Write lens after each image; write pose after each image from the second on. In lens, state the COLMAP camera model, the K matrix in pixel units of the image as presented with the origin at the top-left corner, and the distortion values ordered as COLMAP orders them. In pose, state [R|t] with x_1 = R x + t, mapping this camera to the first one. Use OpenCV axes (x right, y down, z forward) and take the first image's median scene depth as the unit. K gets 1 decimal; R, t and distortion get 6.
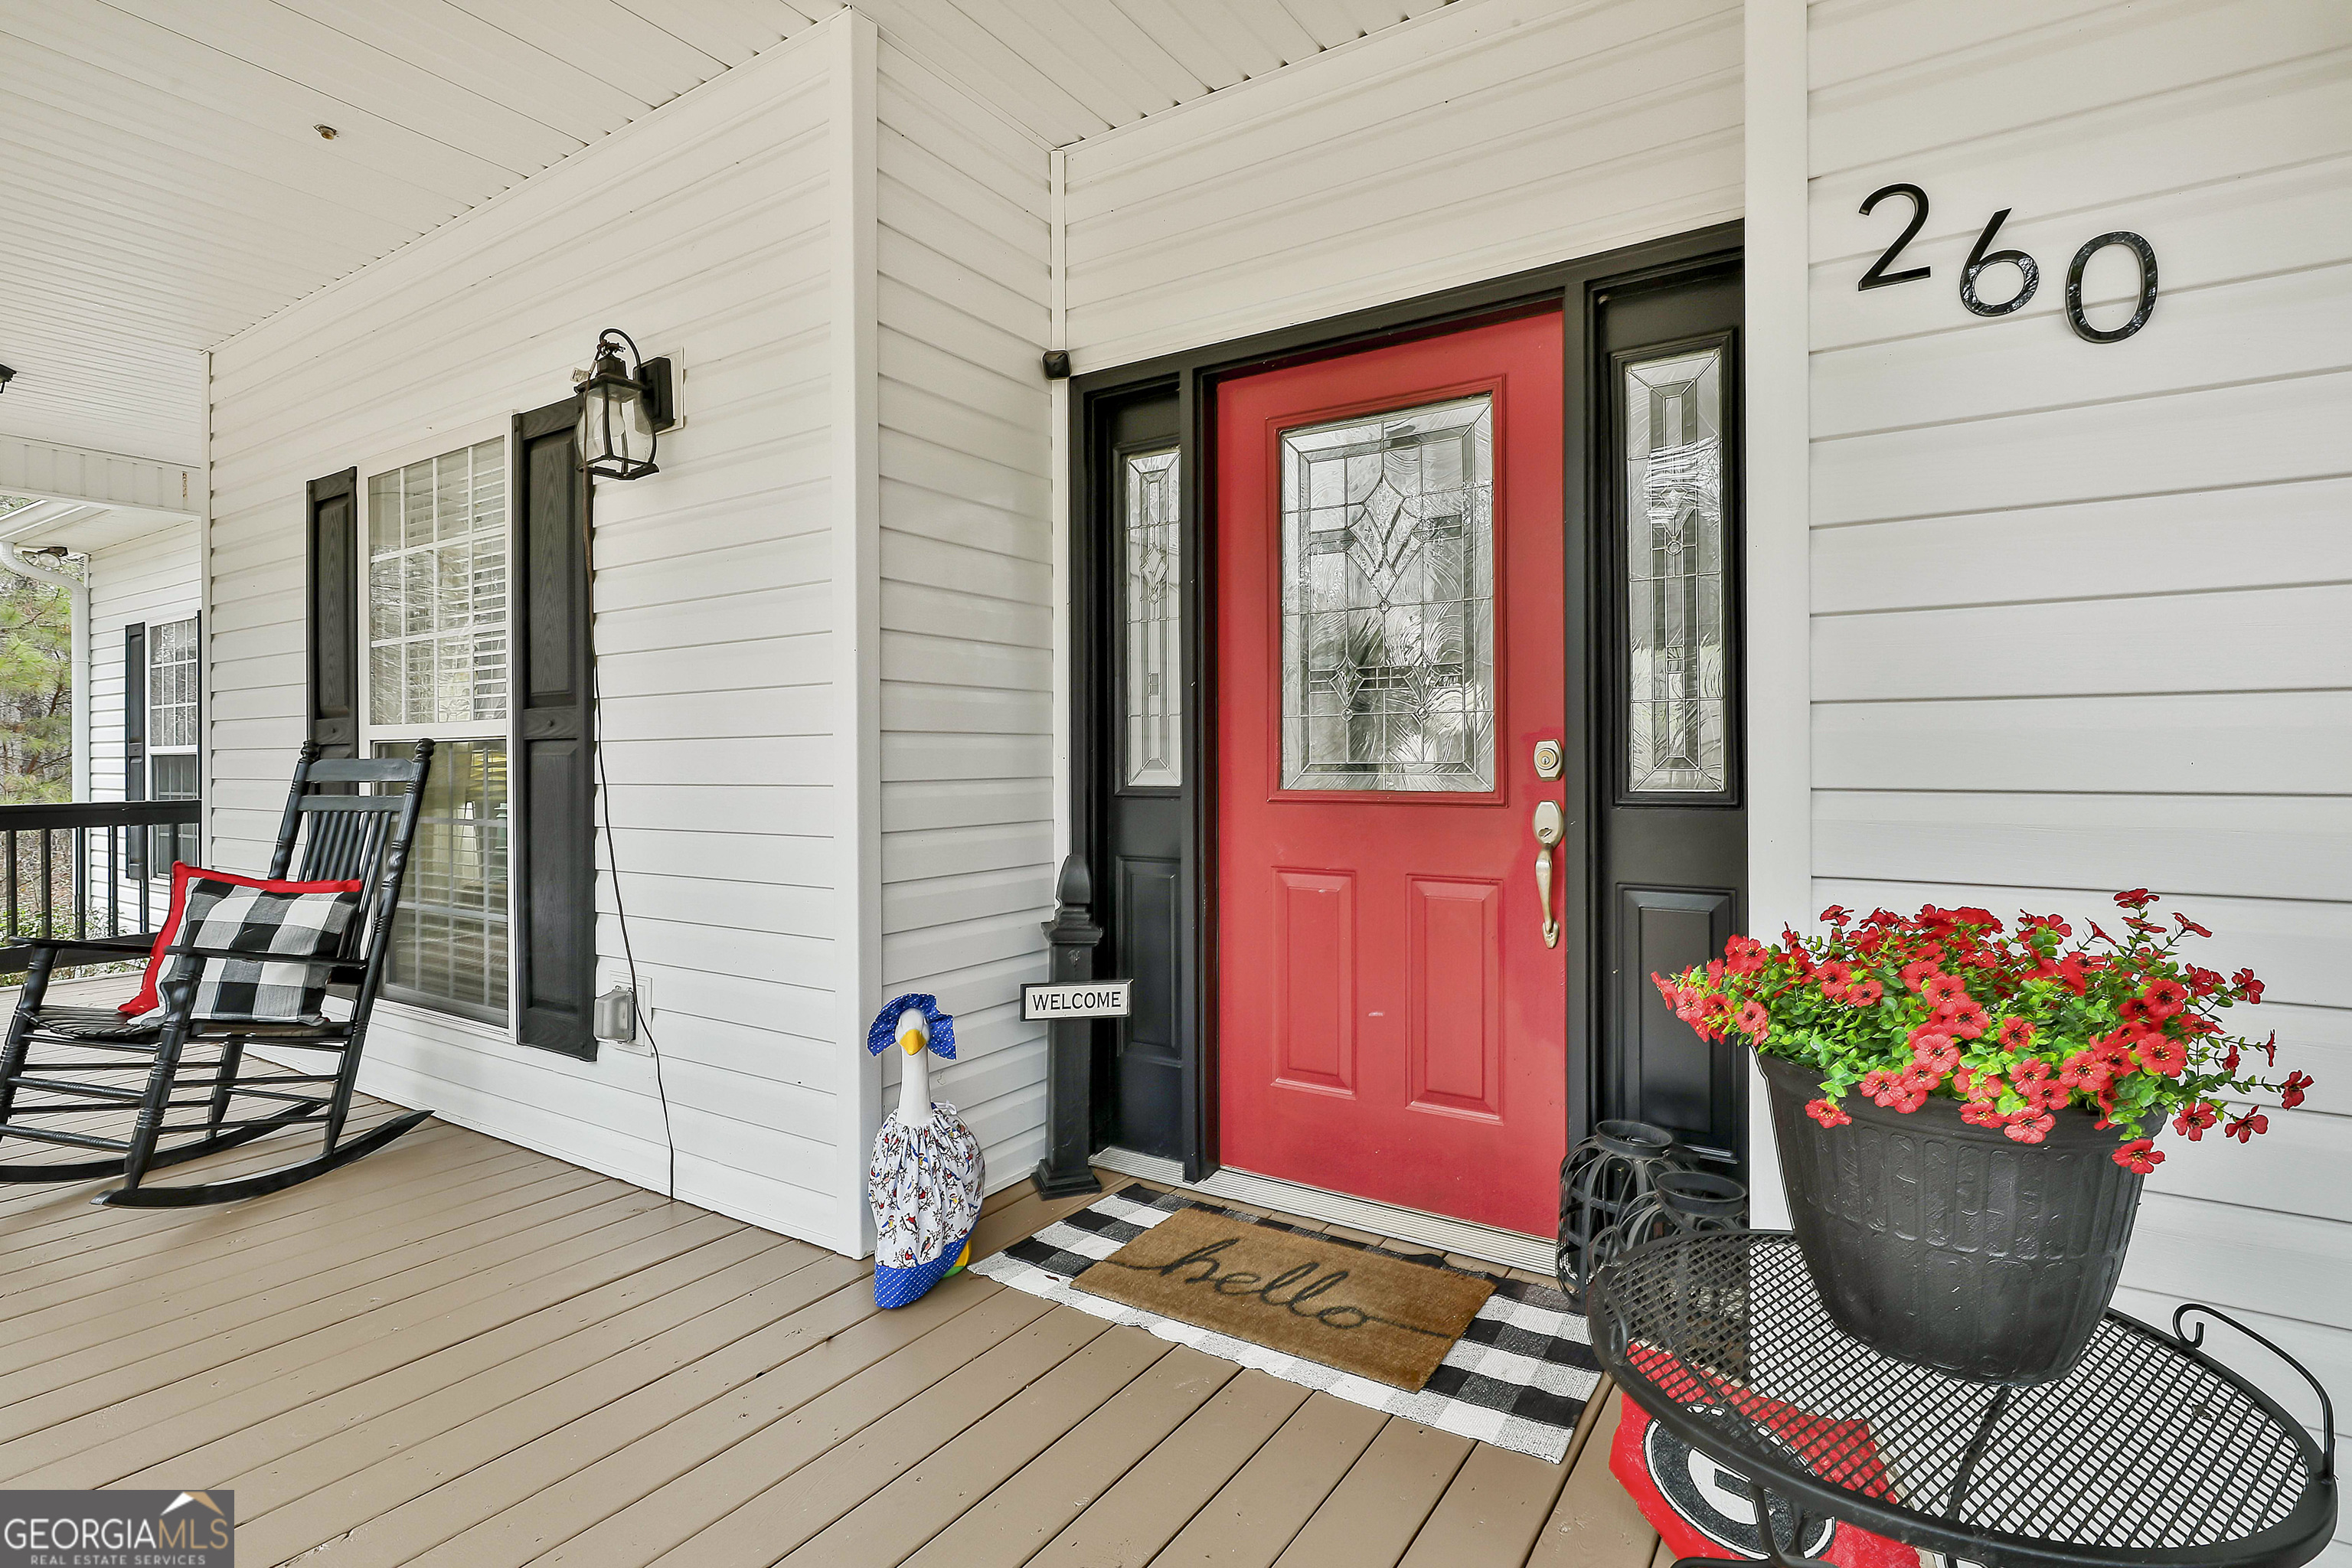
lens RADIAL K [[1129.8, 0, 1184.0], [0, 1129.8, 762.2], [0, 0, 1]] dist [-0.002715, 0.001926]
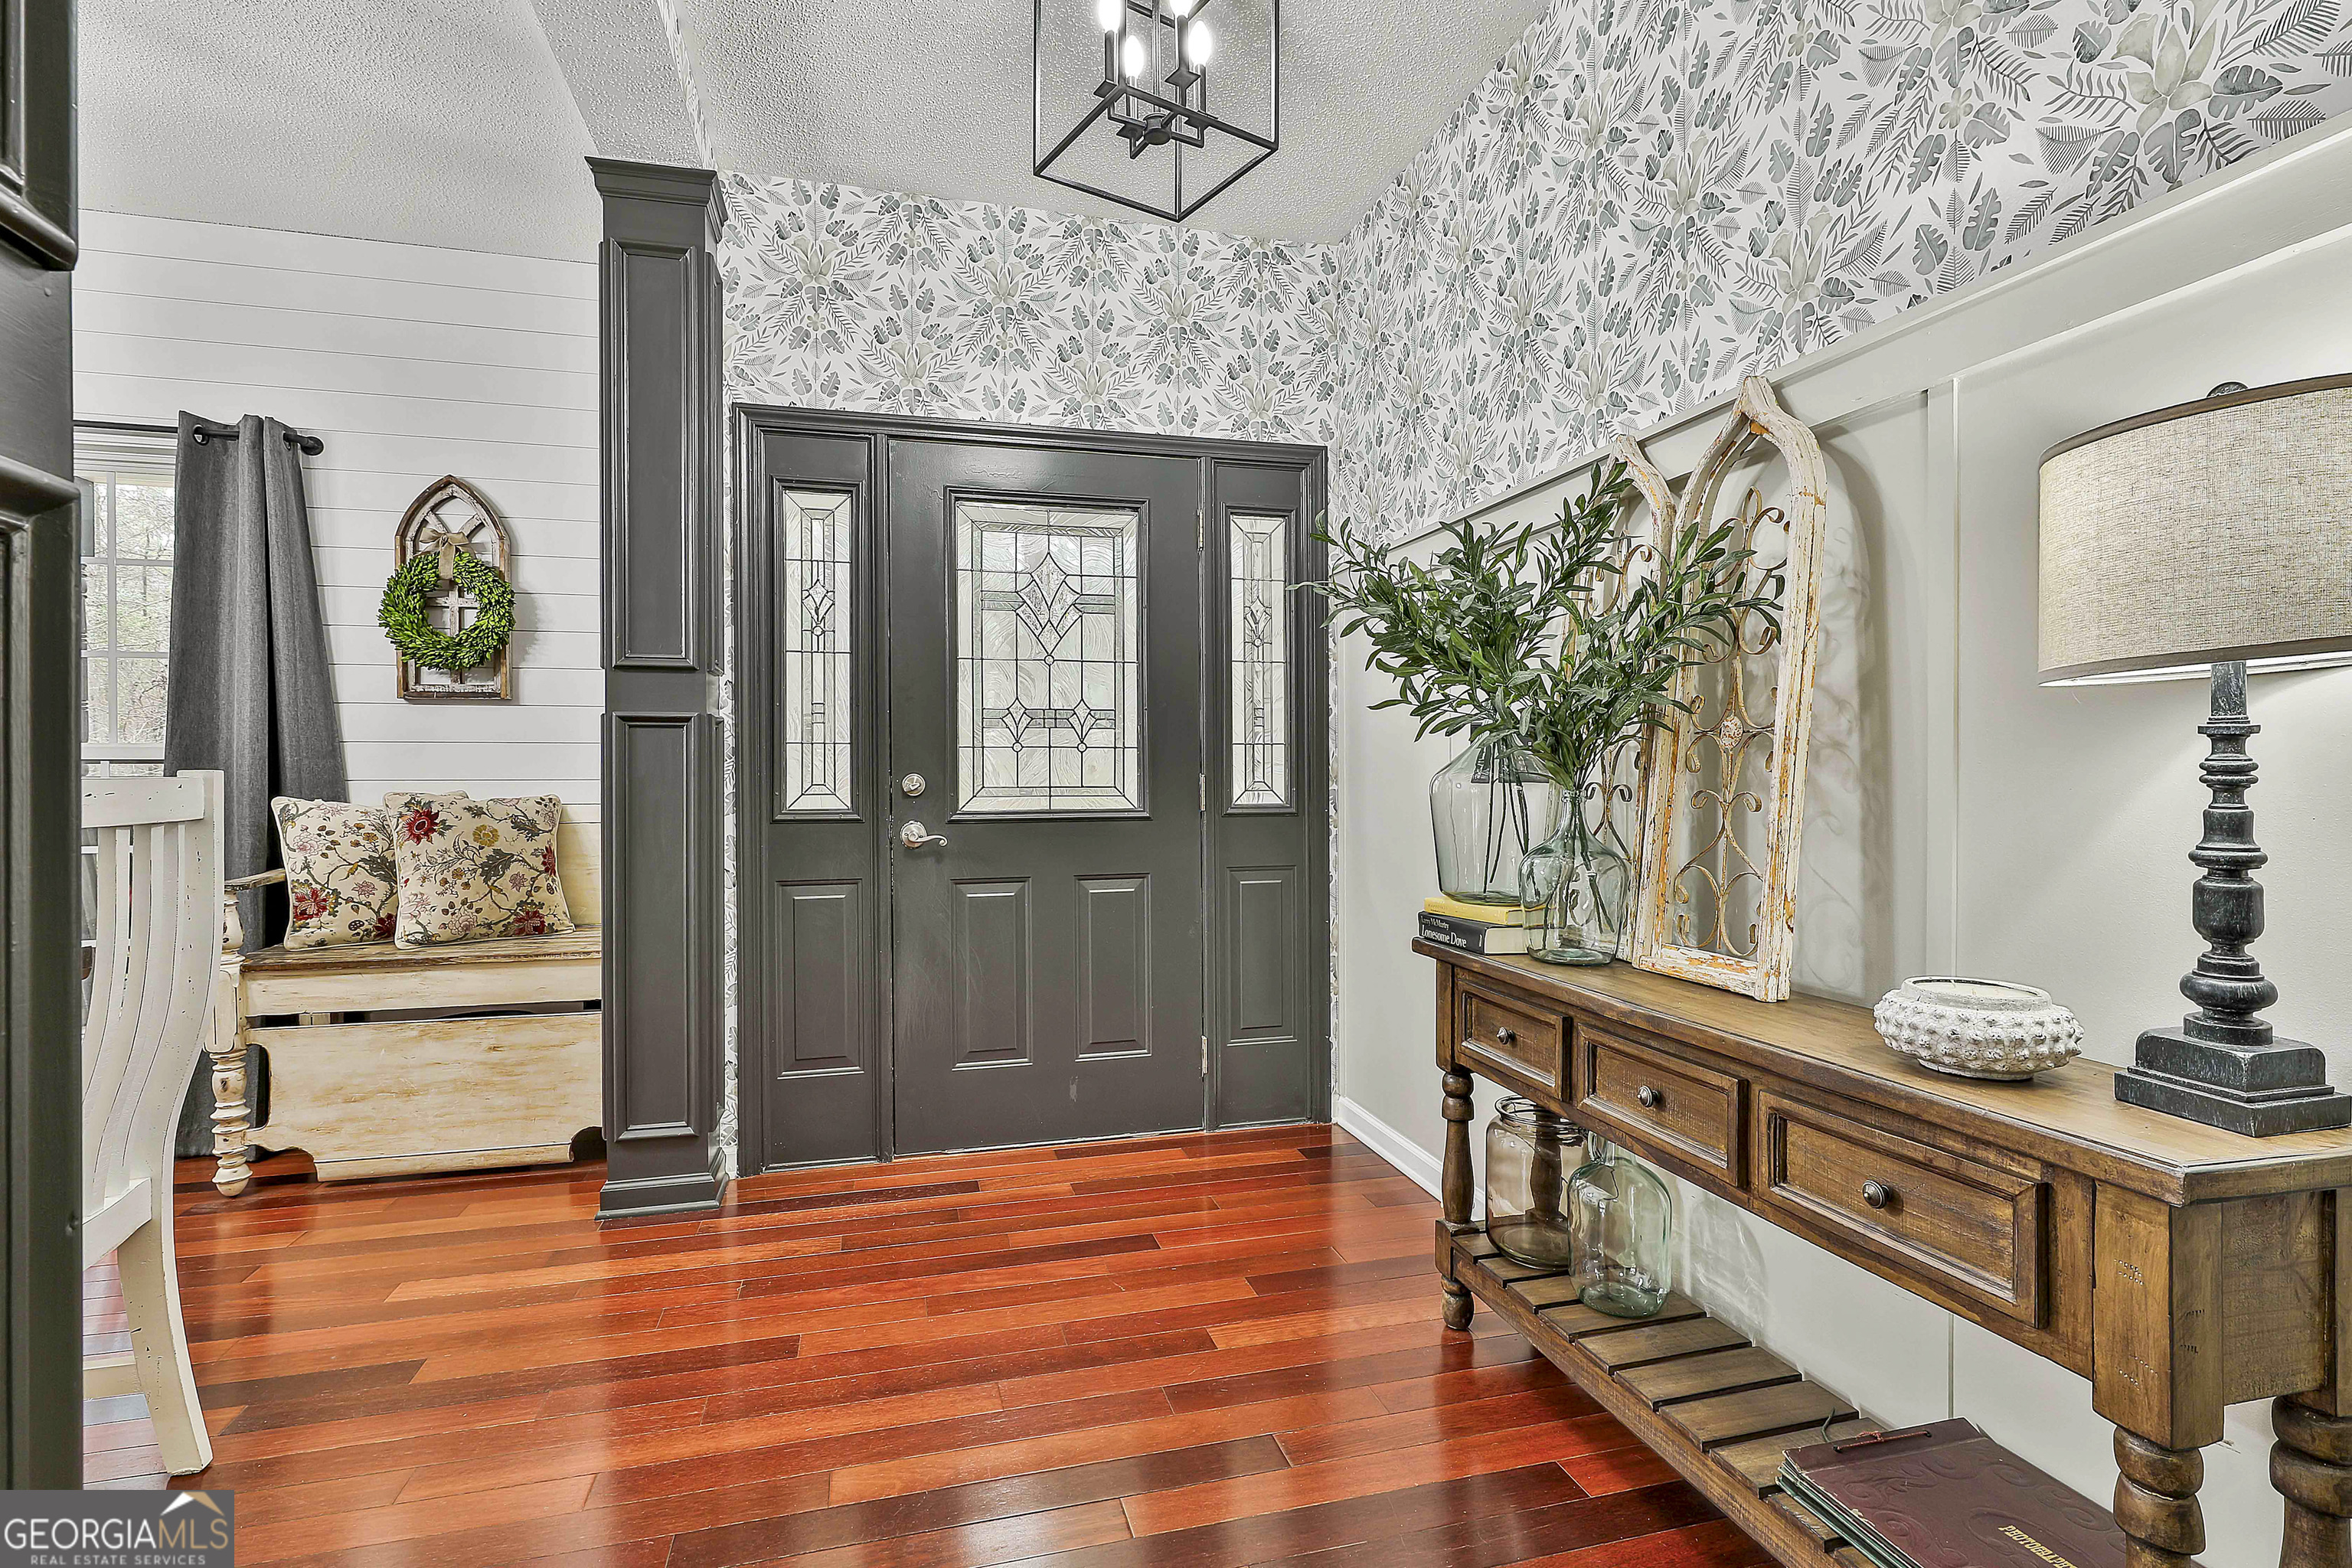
lens RADIAL K [[1129.8, 0, 1166.4], [0, 1129.8, 784.6], [0, 0, 1]] dist [-0.002715, 0.001926]
pose [[0.687728, -0.003861, 0.725958, -0.611885], [0.002307, 0.999992, 0.003133, -0.006120], [-0.725964, -0.000480, 0.687732, 0.059082]]
